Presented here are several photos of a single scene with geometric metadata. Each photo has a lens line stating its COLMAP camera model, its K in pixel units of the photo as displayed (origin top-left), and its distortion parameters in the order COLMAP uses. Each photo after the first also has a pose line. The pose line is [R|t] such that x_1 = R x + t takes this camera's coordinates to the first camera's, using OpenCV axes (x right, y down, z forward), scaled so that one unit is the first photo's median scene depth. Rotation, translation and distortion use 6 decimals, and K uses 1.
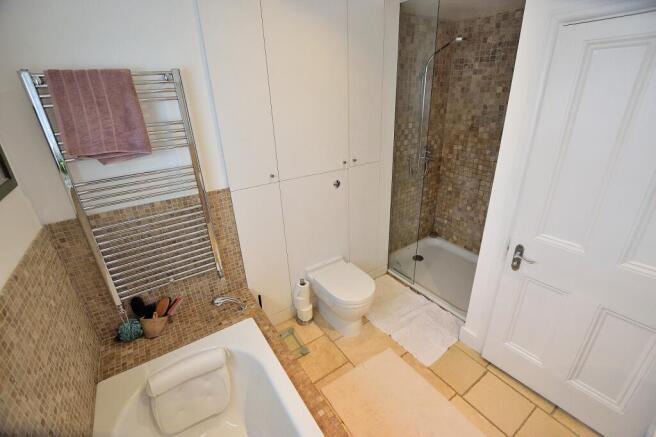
lens RADIAL K [[291.0, 0, 333.0], [0, 291.0, 215.9], [0, 0, 1]] dist [-0.023977, 0.001284]
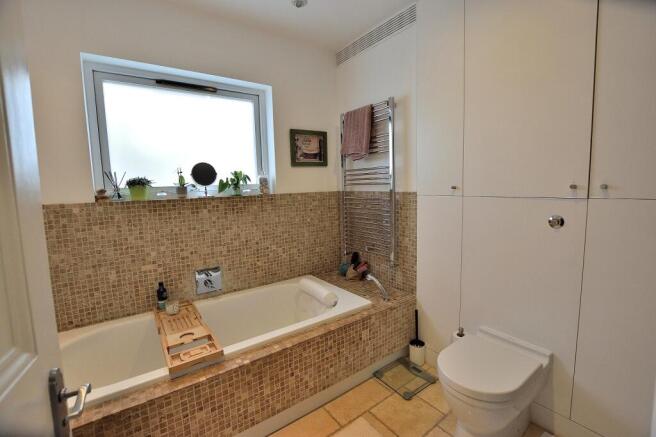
lens RADIAL K [[291.0, 0, 333.0], [0, 291.0, 215.9], [0, 0, 1]] dist [-0.023977, 0.001284]
pose [[0.032062, 0.134703, -0.990367, 0.694375], [-0.376156, 0.919651, 0.112908, -0.015024], [0.926002, 0.368912, 0.080155, 0.605188]]
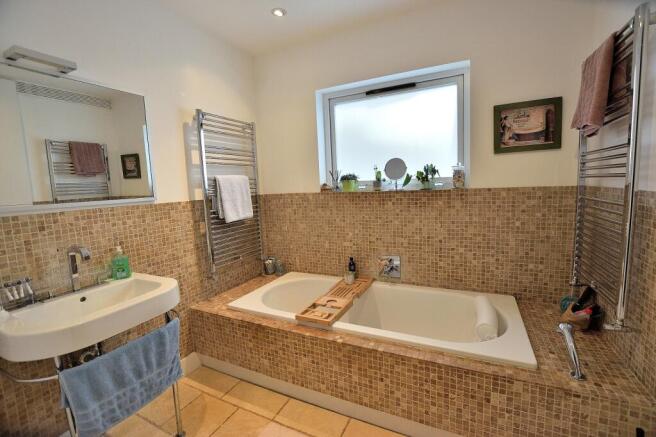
lens RADIAL K [[291.0, 0, 333.0], [0, 291.0, 215.9], [0, 0, 1]] dist [-0.023977, 0.001284]
pose [[-0.865851, 0.121832, -0.485241, 0.384064], [-0.136040, 0.876018, 0.462693, -0.203985], [0.481451, 0.466635, -0.741928, 1.040060]]
